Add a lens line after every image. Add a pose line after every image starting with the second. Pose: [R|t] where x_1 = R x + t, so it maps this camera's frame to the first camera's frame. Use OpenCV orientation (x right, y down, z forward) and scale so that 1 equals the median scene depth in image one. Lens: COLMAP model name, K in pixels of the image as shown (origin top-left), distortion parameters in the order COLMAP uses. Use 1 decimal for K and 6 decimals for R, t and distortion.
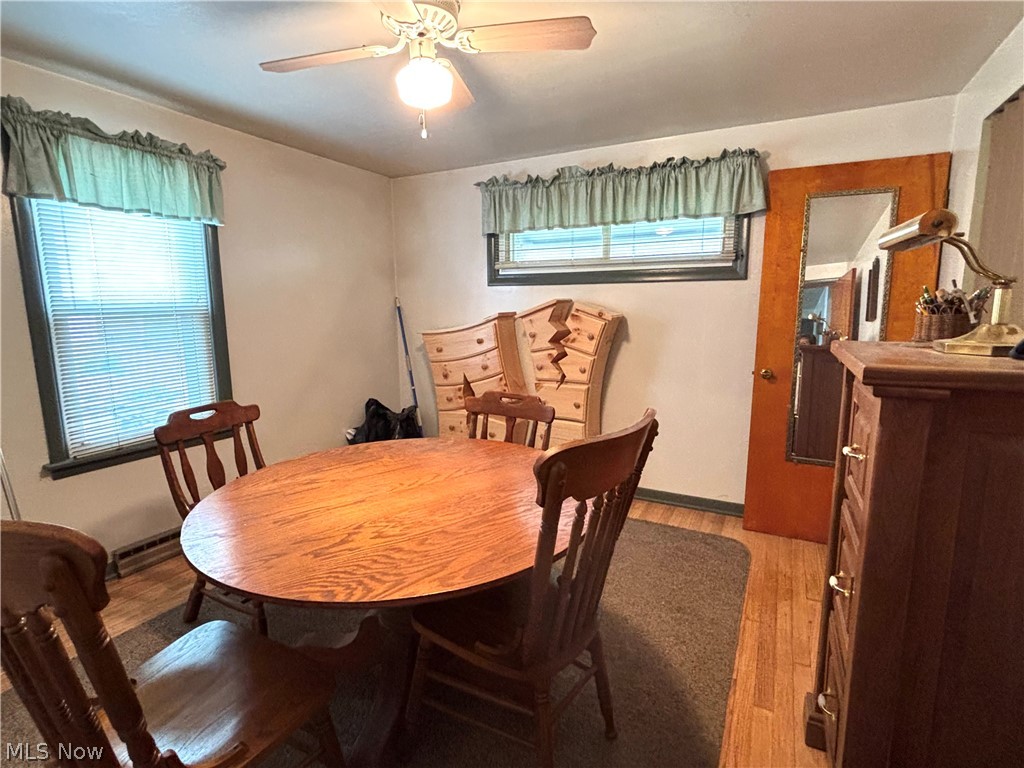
lens RADIAL K [[520.8, 0, 513.7], [0, 520.8, 388.5], [0, 0, 1]] dist [-0.001779, -0.000999]
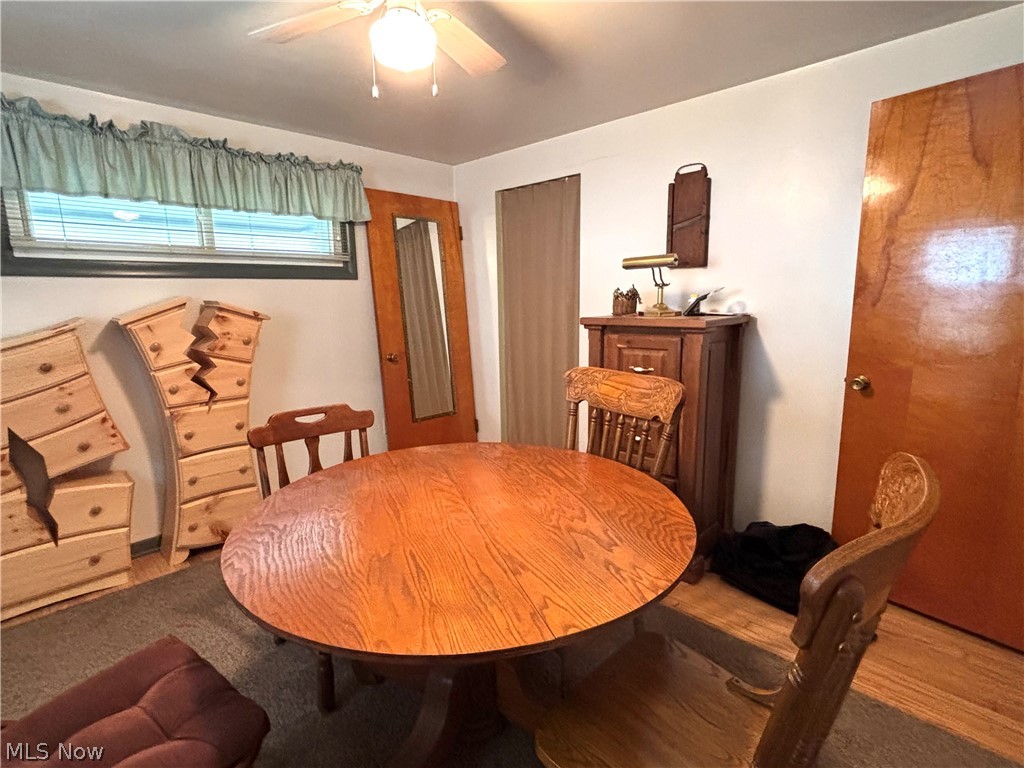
lens RADIAL K [[520.8, 0, 516.4], [0, 520.8, 381.0], [0, 0, 1]] dist [-0.001779, -0.000999]
pose [[0.274912, -0.157737, 0.948442, -0.540405], [0.171965, 0.978611, 0.112910, -0.055326], [-0.945966, 0.132059, 0.296157, 0.338415]]
